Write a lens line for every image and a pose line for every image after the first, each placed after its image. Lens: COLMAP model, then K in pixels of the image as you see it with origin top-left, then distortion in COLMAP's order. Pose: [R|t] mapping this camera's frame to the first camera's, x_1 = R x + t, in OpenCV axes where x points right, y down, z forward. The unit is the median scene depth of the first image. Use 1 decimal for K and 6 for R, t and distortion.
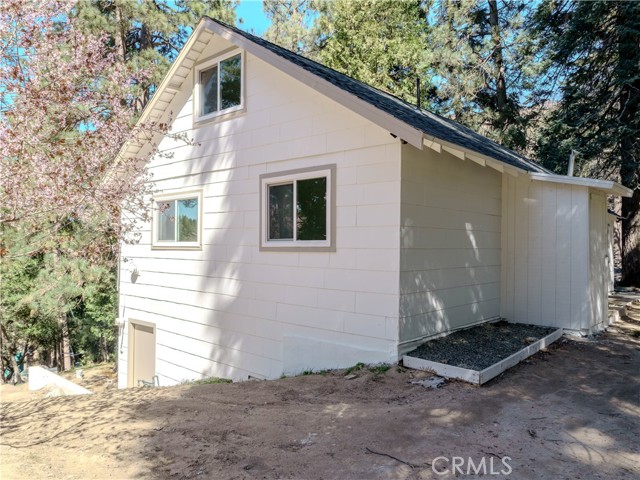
lens RADIAL K [[449.2, 0, 308.4], [0, 449.2, 241.0], [0, 0, 1]] dist [0.023578, -0.000253]
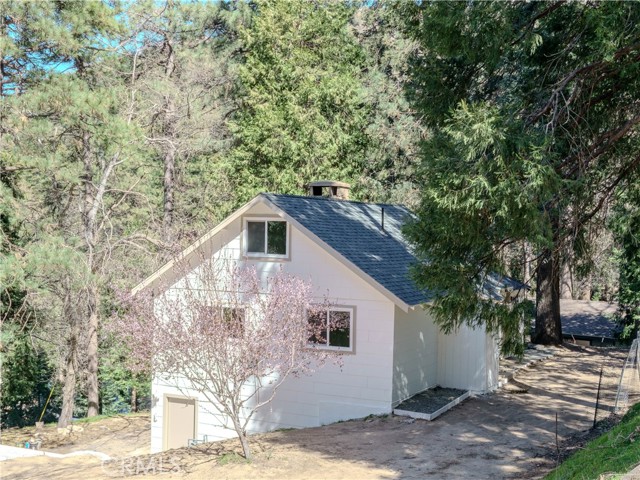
lens RADIAL K [[811.3, 0, 310.2], [0, 811.3, 240.8], [0, 0, 1]] dist [0.015528, 0.006728]
pose [[0.965198, 0.010520, 0.261308, -0.792217], [-0.014383, 0.999814, 0.012874, -0.384463], [-0.261123, -0.016185, 0.965170, -1.708827]]
